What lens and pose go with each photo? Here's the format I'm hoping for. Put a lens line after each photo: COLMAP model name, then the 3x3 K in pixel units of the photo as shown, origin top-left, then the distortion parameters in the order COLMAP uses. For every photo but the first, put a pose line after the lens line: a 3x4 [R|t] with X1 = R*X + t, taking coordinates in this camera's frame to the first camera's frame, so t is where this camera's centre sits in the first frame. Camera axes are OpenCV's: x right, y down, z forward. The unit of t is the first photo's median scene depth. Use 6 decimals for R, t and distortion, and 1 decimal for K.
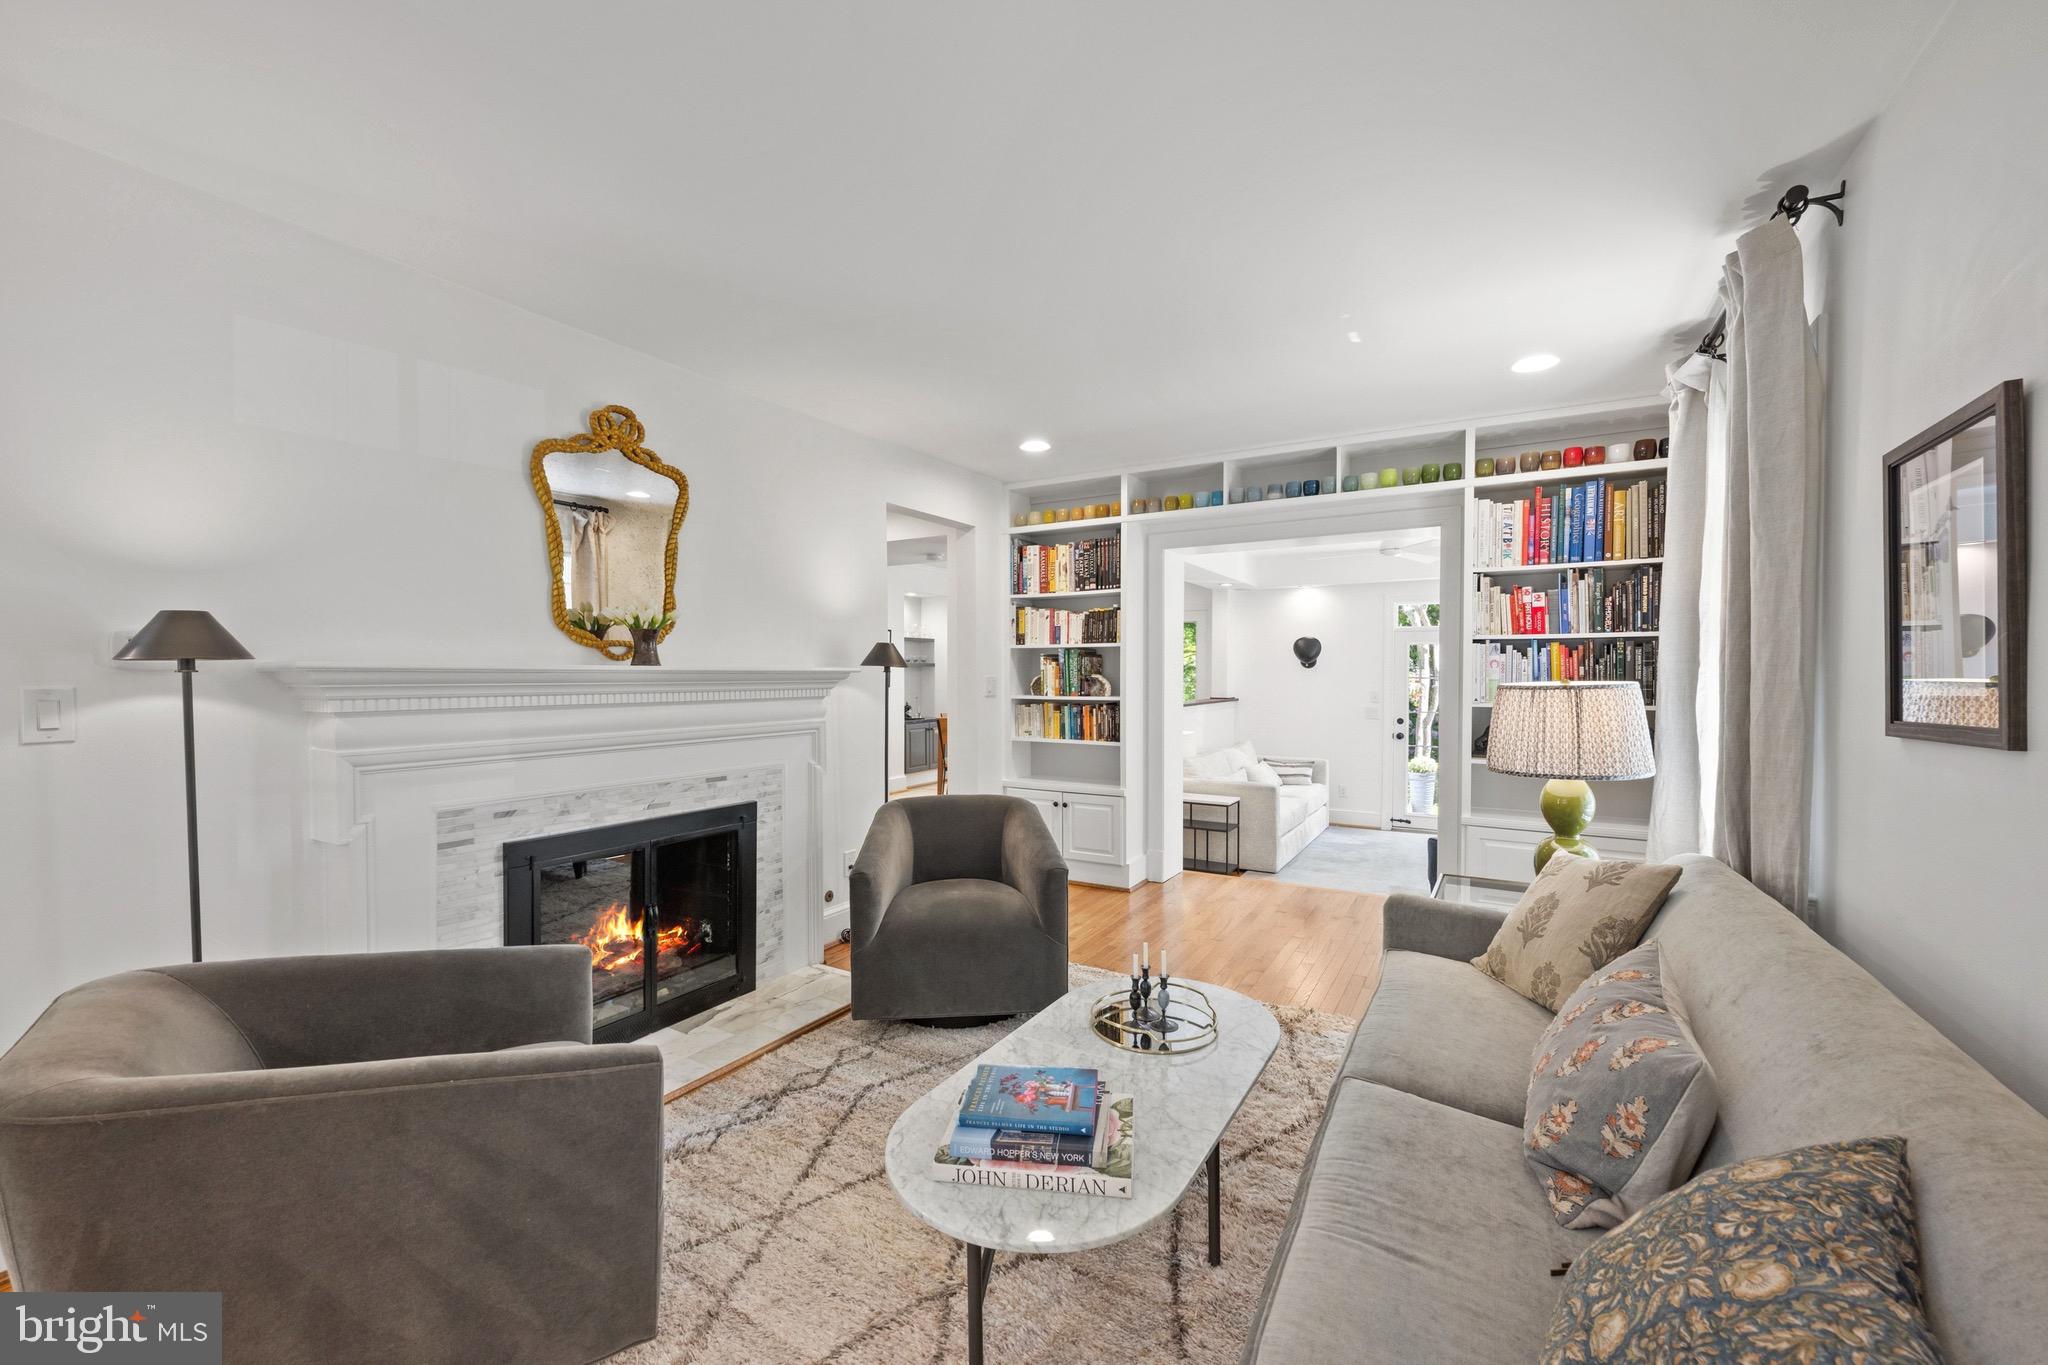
lens RADIAL K [[821.5, 0, 1015.9], [0, 821.5, 688.4], [0, 0, 1]] dist [0.002044, -0.000286]
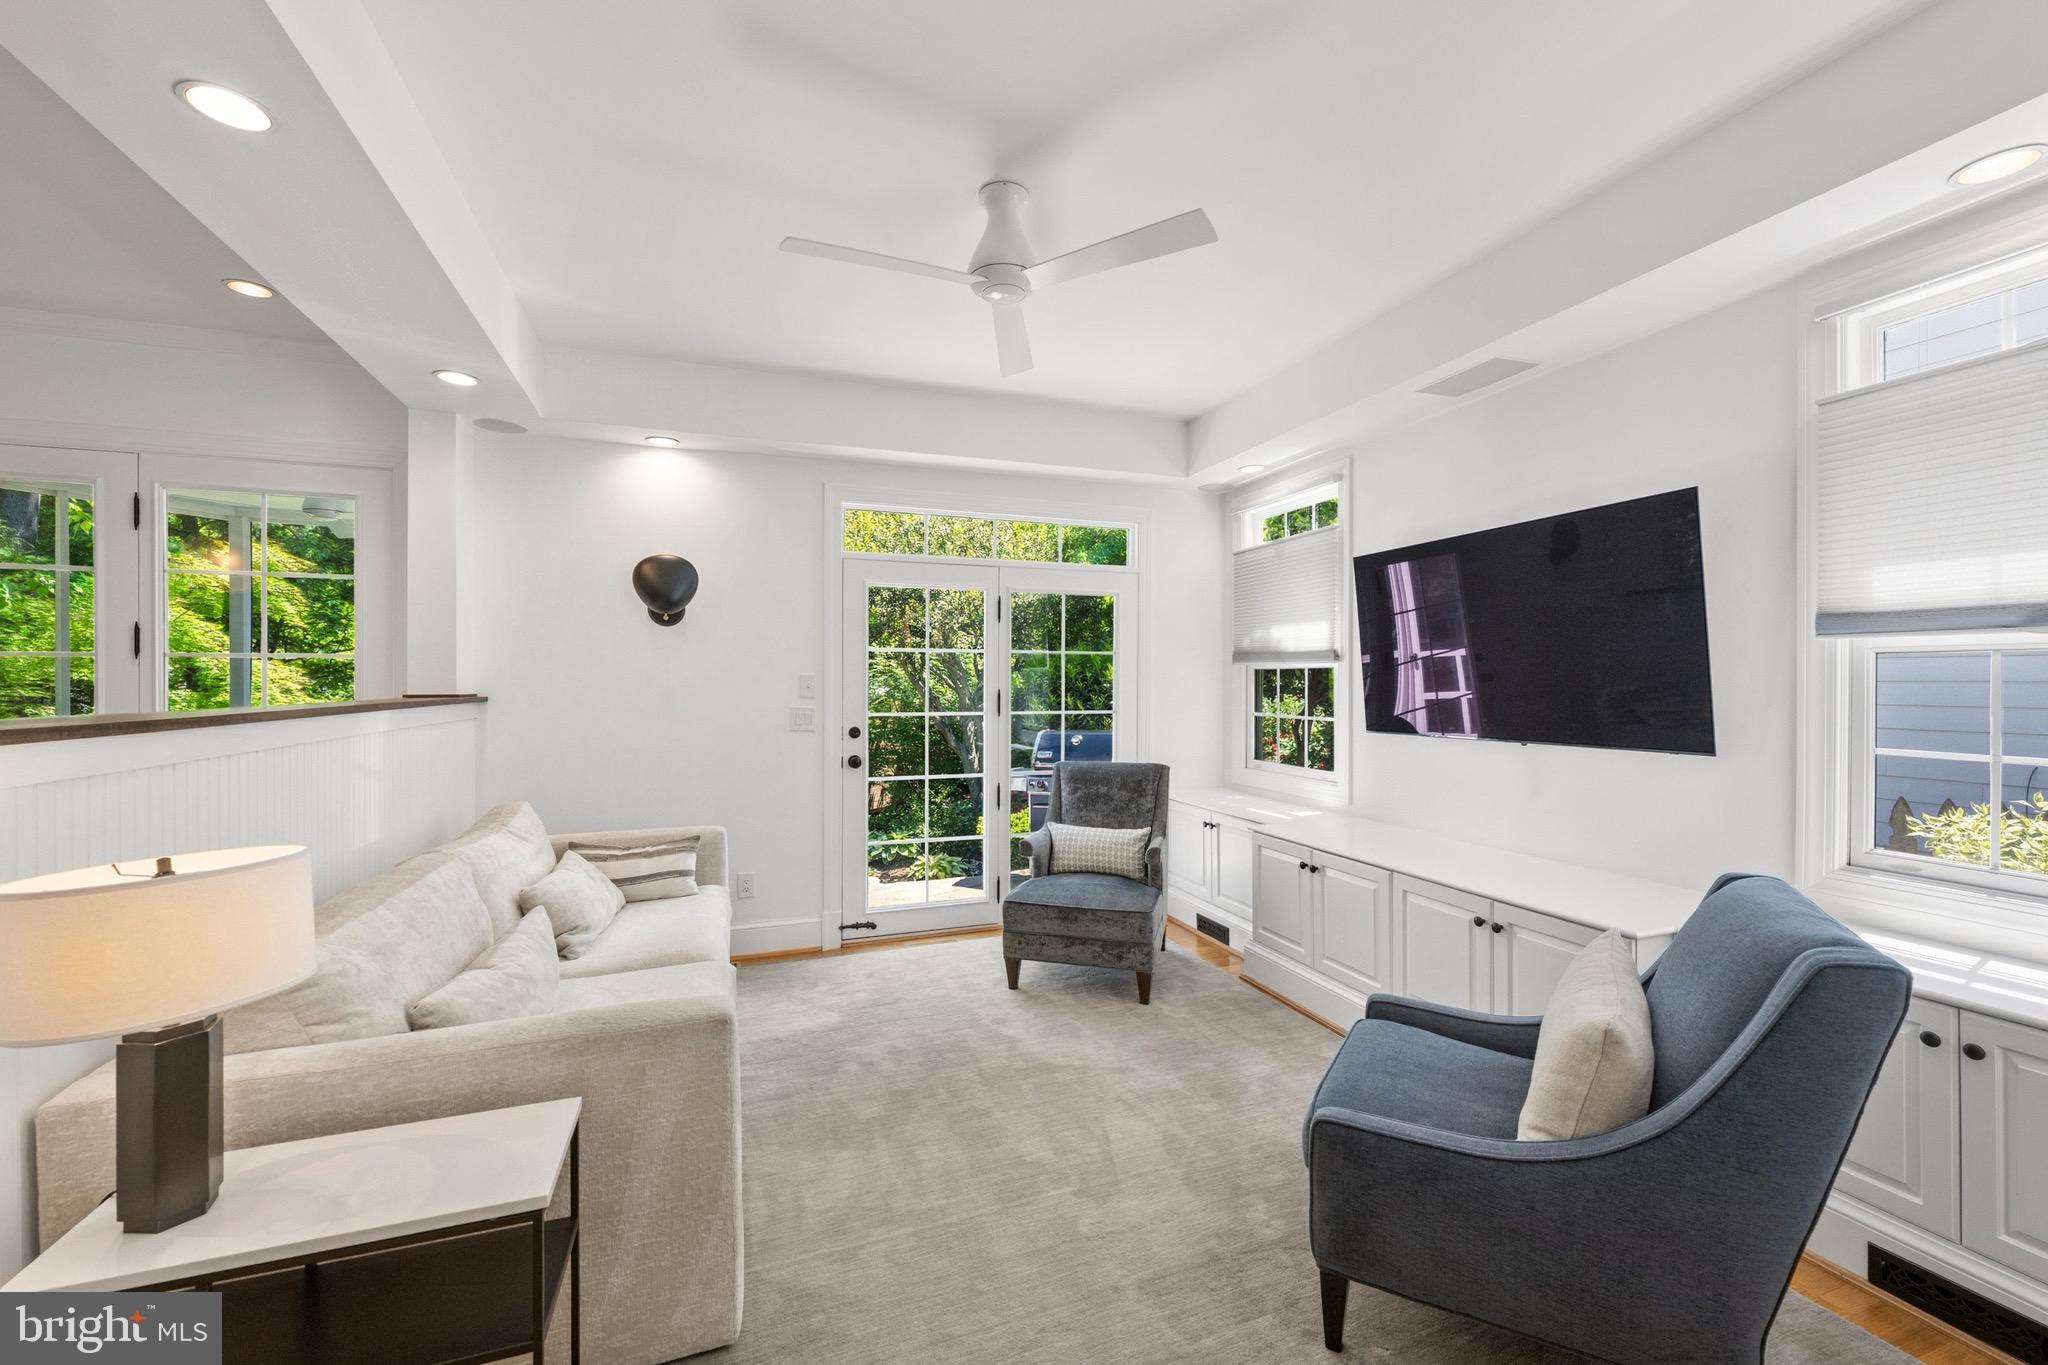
lens RADIAL K [[821.5, 0, 1015.7], [0, 821.5, 685.4], [0, 0, 1]] dist [0.002044, -0.000286]
pose [[0.630420, -0.009397, 0.776197, 0.288564], [0.016195, 0.999868, -0.001049, 0.027429], [-0.776085, 0.013232, 0.630489, 1.295157]]
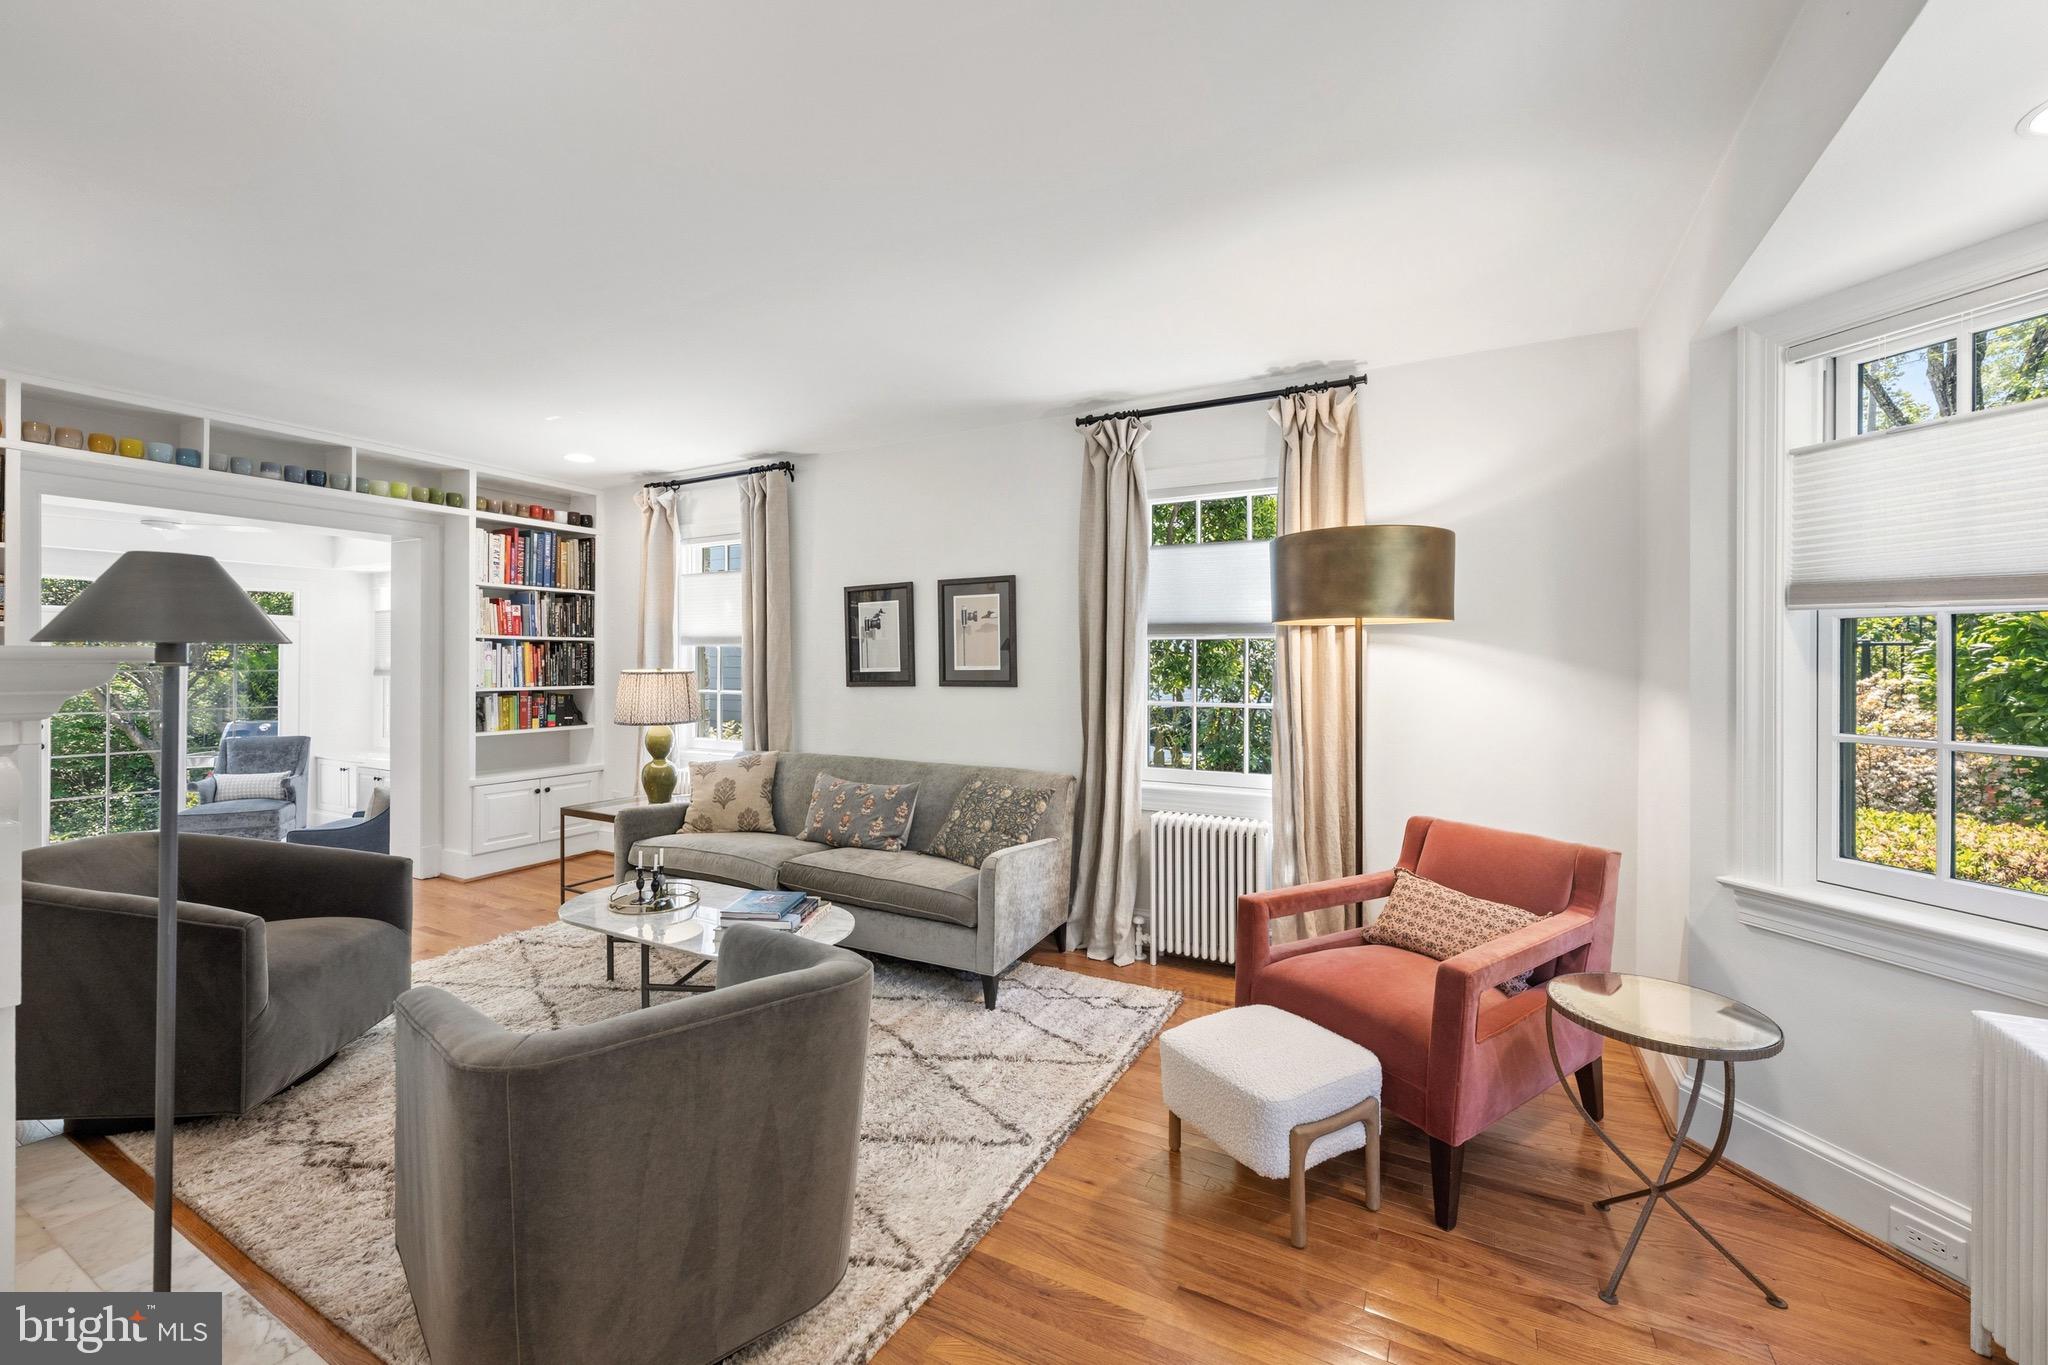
lens RADIAL K [[821.5, 0, 1023.5], [0, 821.5, 666.6], [0, 0, 1]] dist [0.002044, -0.000286]
pose [[-0.043060, -0.004298, 0.999063, -0.753673], [0.020045, 0.999786, 0.005165, -0.005159], [-0.998871, 0.020249, -0.042965, 0.219696]]
